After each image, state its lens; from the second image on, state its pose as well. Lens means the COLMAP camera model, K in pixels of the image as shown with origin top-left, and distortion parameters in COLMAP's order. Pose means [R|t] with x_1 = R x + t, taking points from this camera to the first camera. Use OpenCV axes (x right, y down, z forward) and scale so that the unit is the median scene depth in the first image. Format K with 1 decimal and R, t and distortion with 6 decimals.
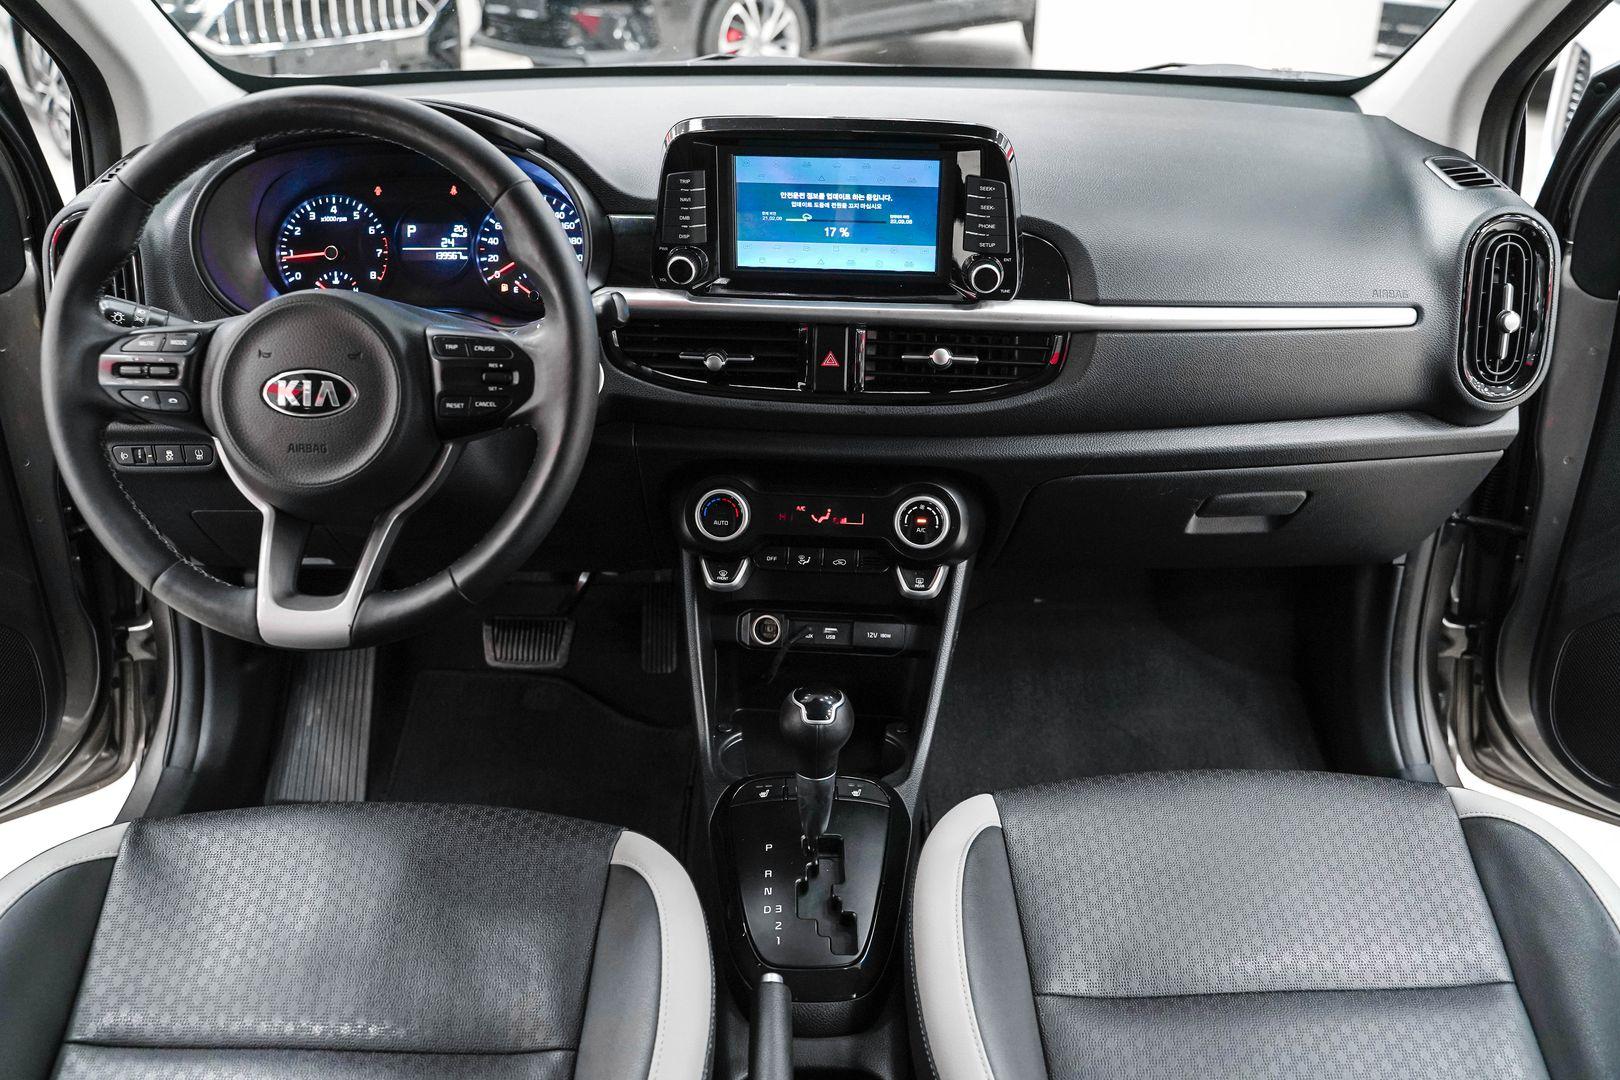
lens RADIAL K [[1342.9, 0, 836.6], [0, 1342.9, 538.4], [0, 0, 1]] dist [-0.132820, 0.094219]
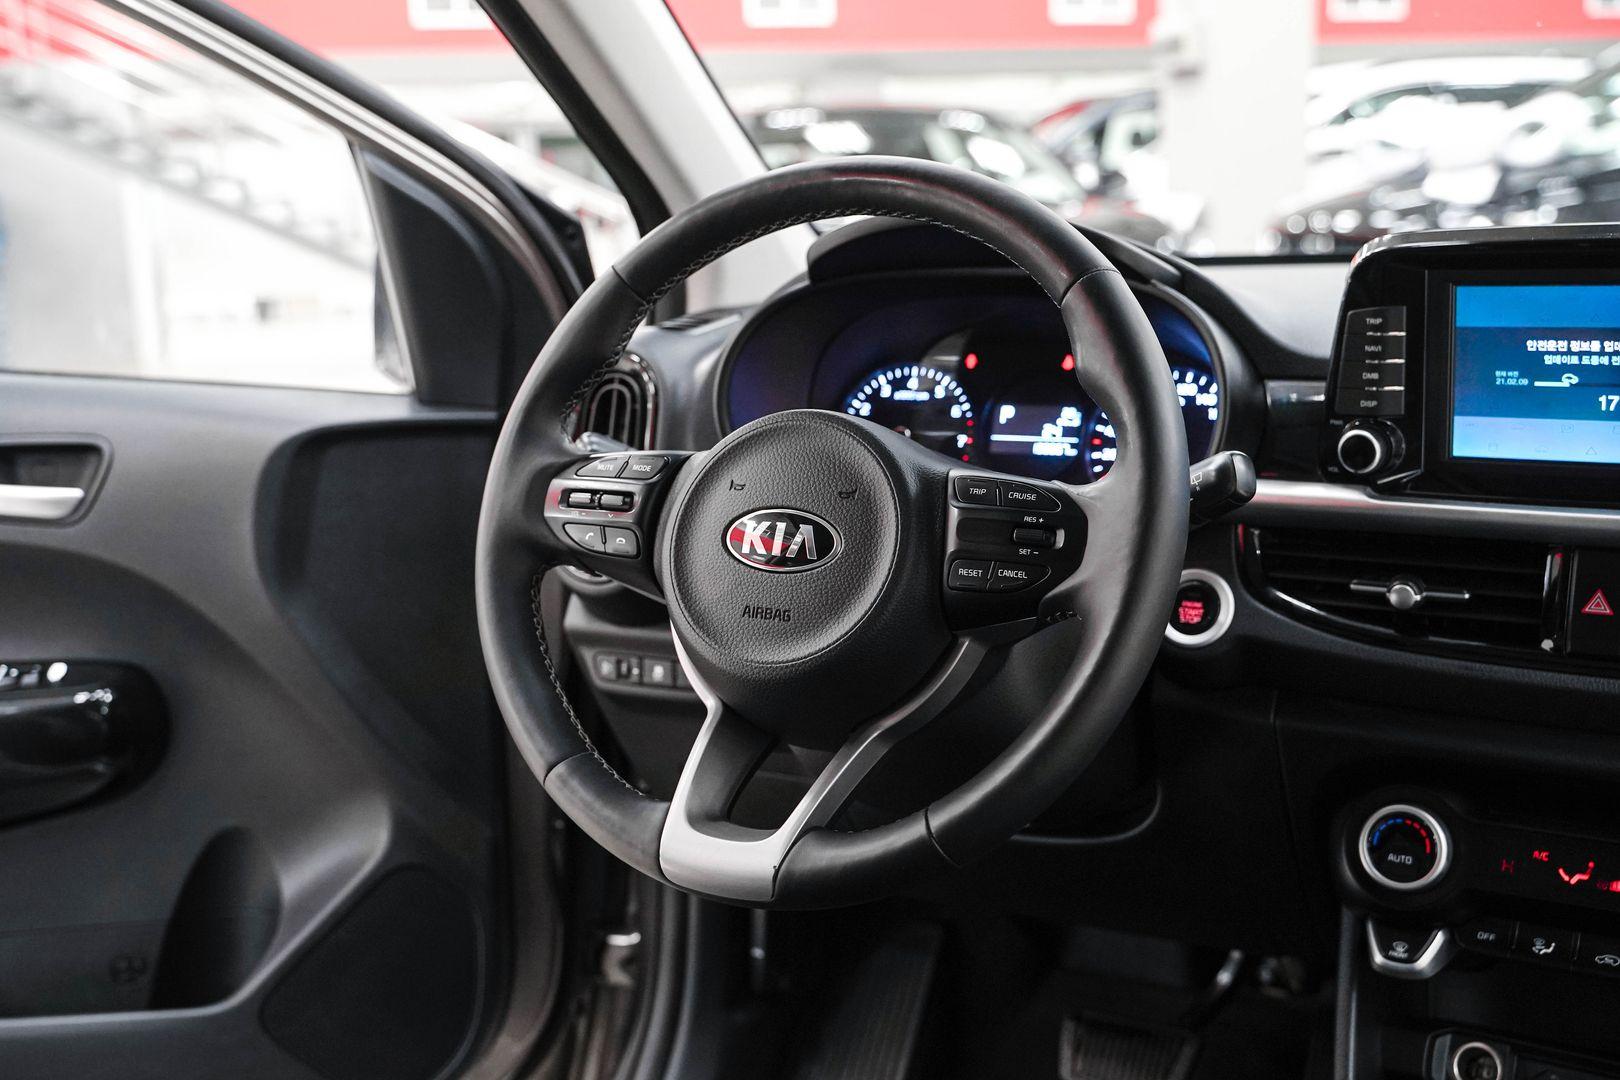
lens RADIAL K [[1790.4, 0, 803.9], [0, 1790.4, 499.8], [0, 0, 1]] dist [-0.022873, 0.012294]
pose [[0.874695, 0.035289, -0.483387, 0.071707], [-0.176863, 0.951811, -0.250551, 0.092837], [0.451251, 0.304649, 0.838786, 0.133288]]
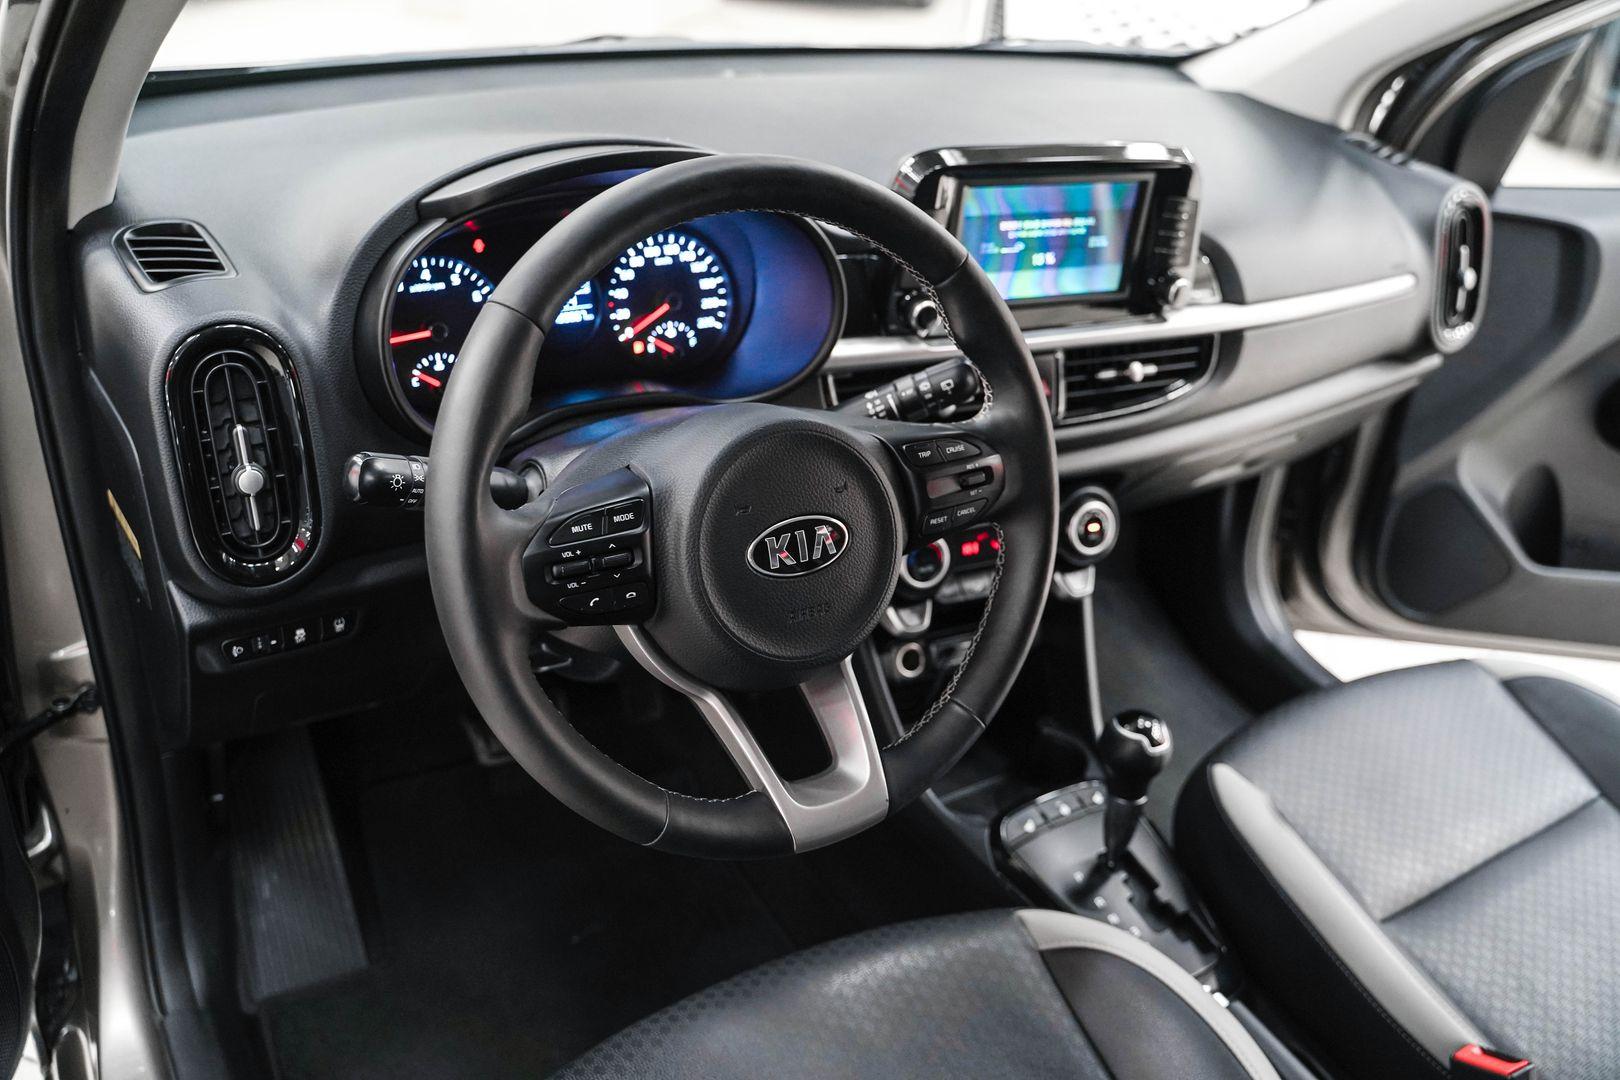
lens RADIAL K [[1294.9, 0, 810.0], [0, 1294.9, 540.0], [0, 0, 1]] dist [-0.124031, -0.000797]
pose [[0.869175, -0.195026, 0.454423, -0.613894], [0.153380, 0.979947, 0.127197, -0.173729], [-0.470117, -0.040857, 0.881658, 0.244494]]
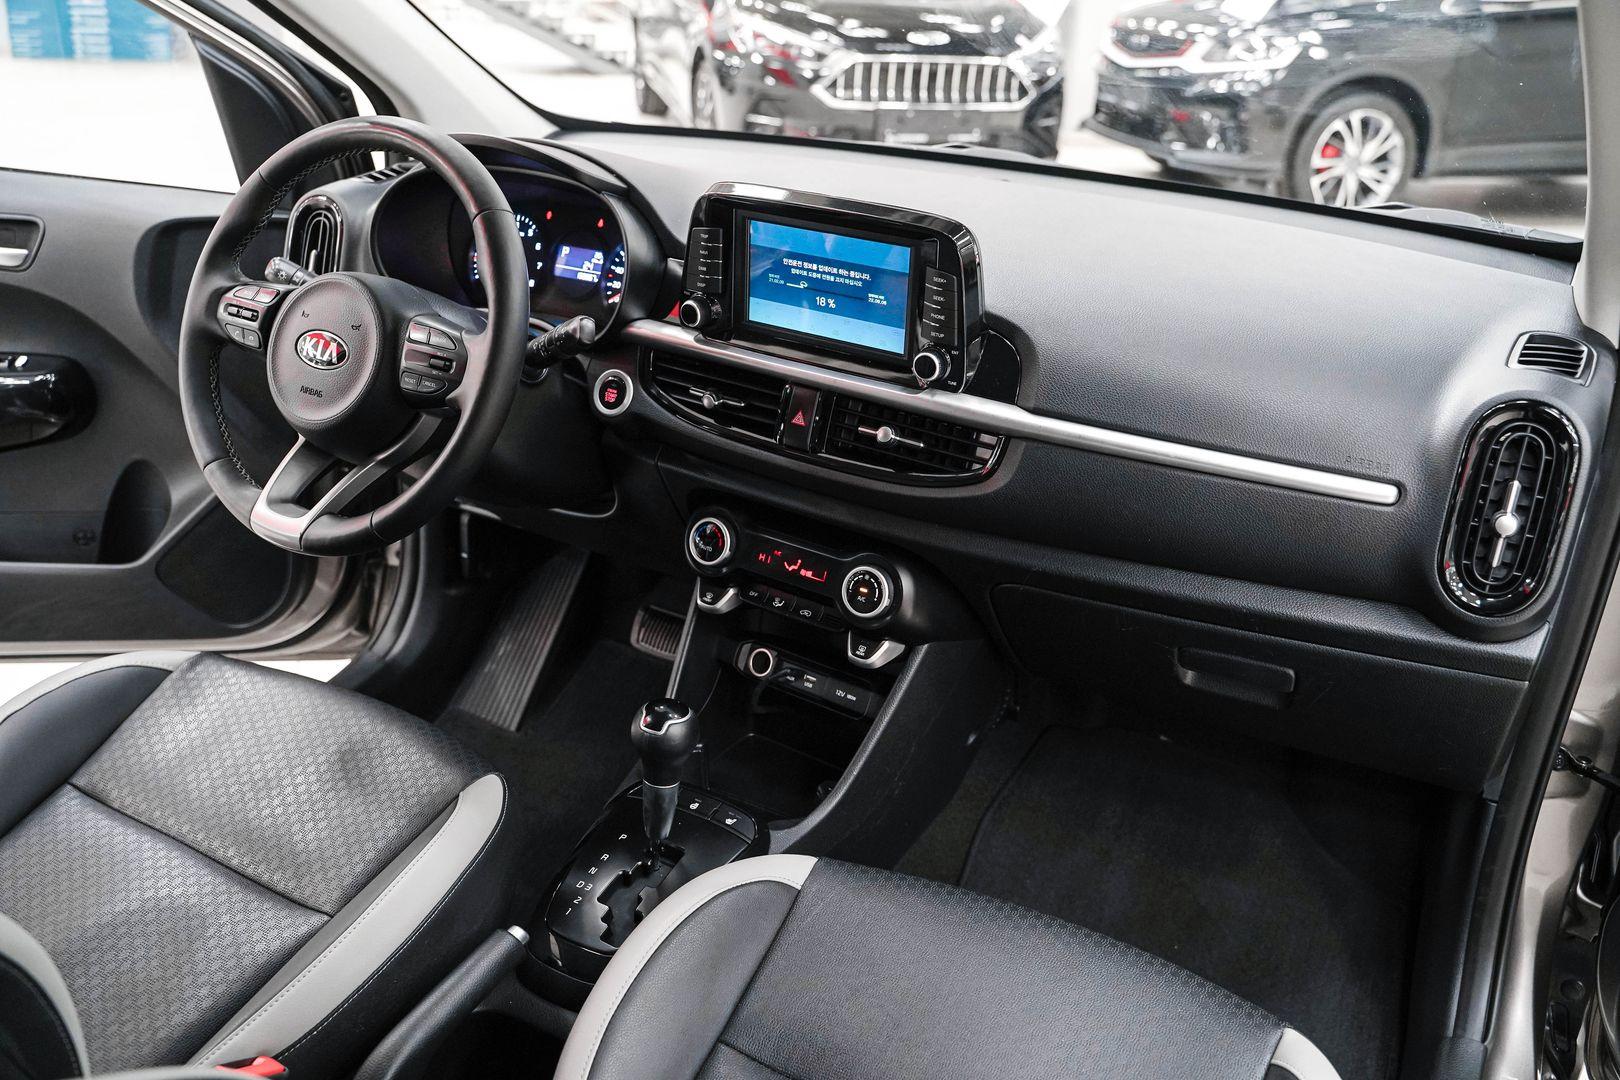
lens RADIAL K [[1342.9, 0, 836.6], [0, 1342.9, 538.4], [0, 0, 1]] dist [-0.132820, 0.094219]
pose [[0.873535, 0.225643, -0.431302, 0.511436], [-0.252264, 0.967647, -0.004681, -0.043999], [0.416292, 0.112891, 0.902196, 0.059378]]
